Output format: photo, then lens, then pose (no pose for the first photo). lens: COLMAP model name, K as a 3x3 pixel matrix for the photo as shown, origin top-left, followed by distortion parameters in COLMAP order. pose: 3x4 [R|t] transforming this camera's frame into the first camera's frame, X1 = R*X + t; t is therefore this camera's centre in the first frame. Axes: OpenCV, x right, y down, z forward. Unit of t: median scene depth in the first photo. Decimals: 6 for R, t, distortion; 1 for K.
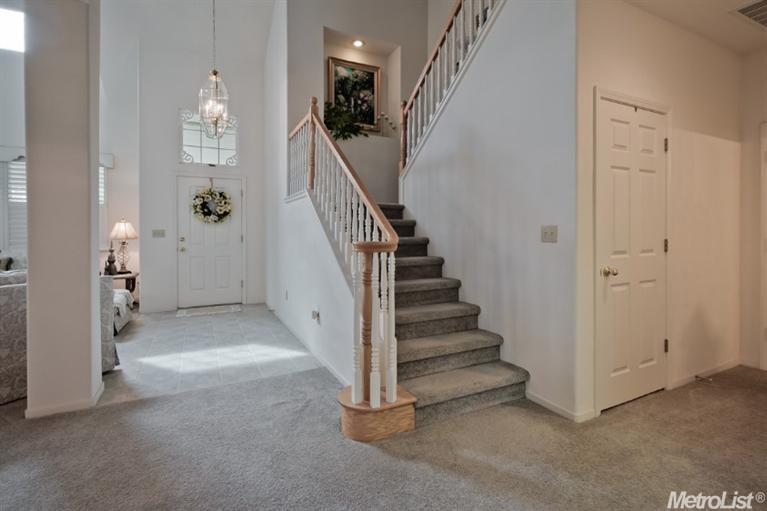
lens RADIAL K [[357.8, 0, 386.2], [0, 357.8, 233.7], [0, 0, 1]] dist [0.003831, -0.003407]
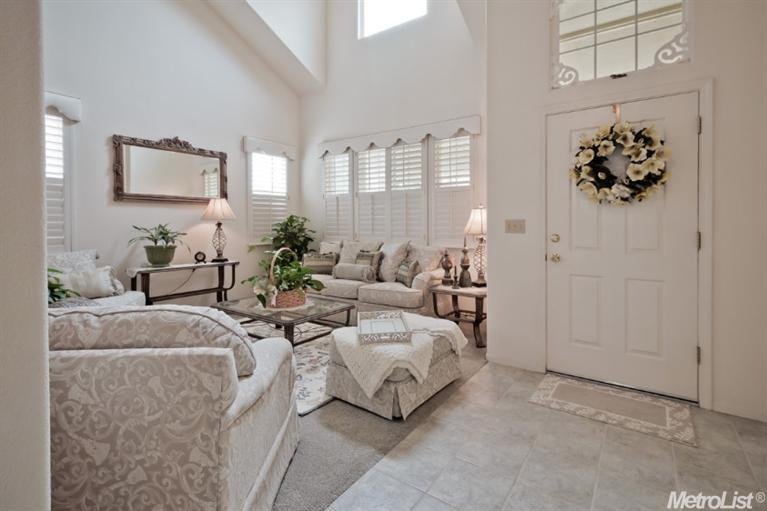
lens RADIAL K [[357.8, 0, 385.9], [0, 357.8, 226.6], [0, 0, 1]] dist [0.003831, -0.003407]
pose [[0.457489, 0.003998, -0.889206, -0.222635], [-0.002892, 0.999991, 0.003008, -0.001448], [0.889210, 0.001196, 0.457497, 0.544424]]
